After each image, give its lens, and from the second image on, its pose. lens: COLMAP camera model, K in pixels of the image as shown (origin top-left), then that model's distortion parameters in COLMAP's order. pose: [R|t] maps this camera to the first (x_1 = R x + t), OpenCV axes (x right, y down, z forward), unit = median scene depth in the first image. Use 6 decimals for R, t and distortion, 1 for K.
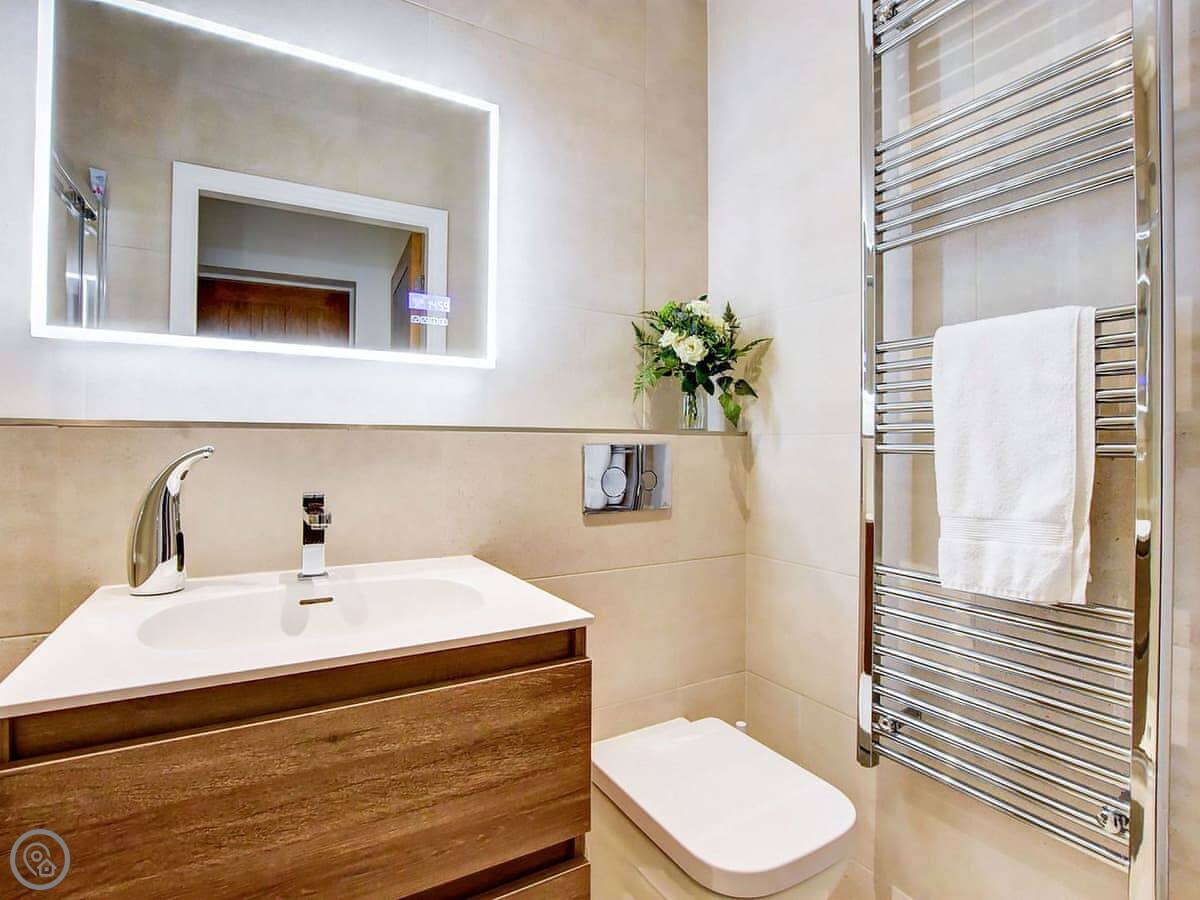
lens RADIAL K [[572.2, 0, 600.0], [0, 572.2, 450.0], [0, 0, 1]] dist [-0.026367, 0.001280]
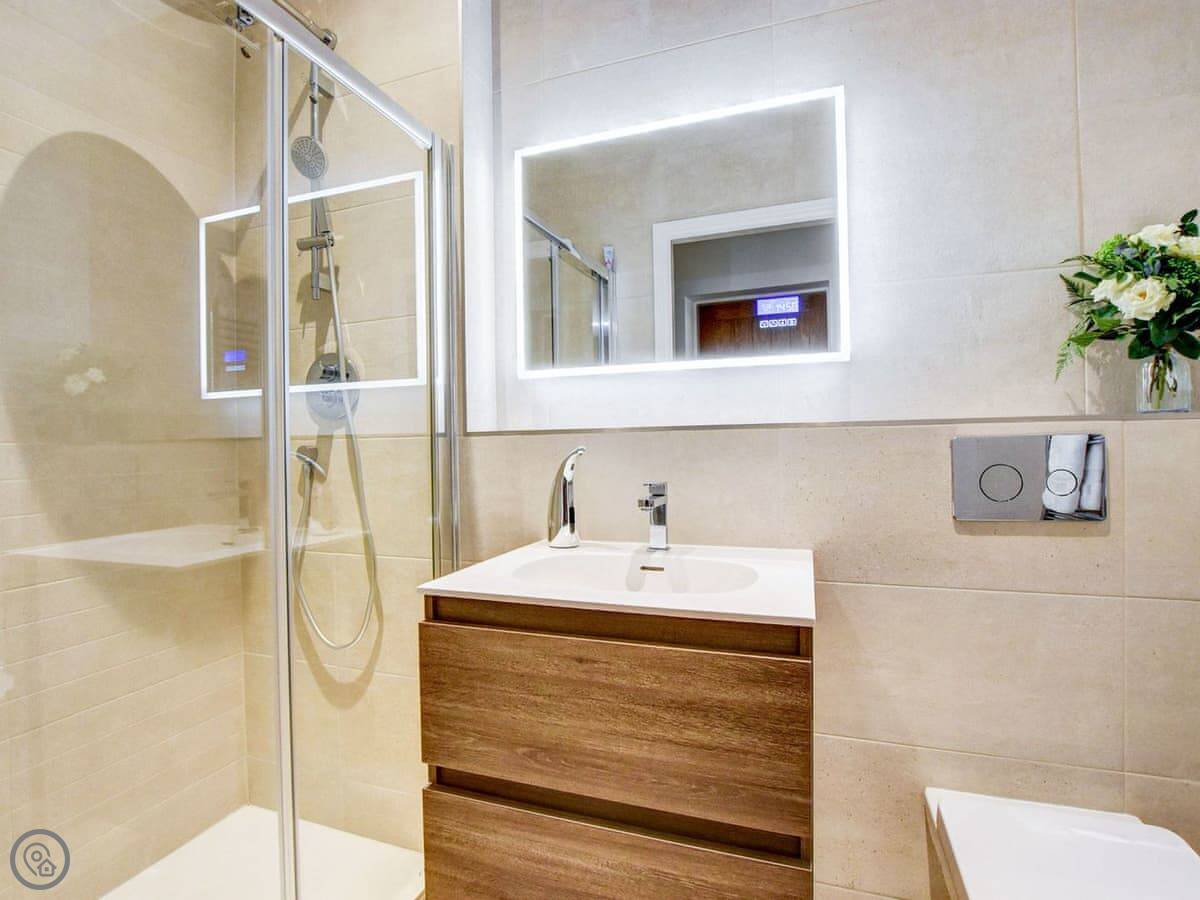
lens RADIAL K [[572.2, 0, 600.0], [0, 572.2, 450.0], [0, 0, 1]] dist [-0.026367, 0.001280]
pose [[0.669260, -0.007913, -0.742987, 0.400878], [0.014840, 0.999886, 0.002718, -0.001931], [0.742880, -0.012845, 0.669301, 0.077922]]
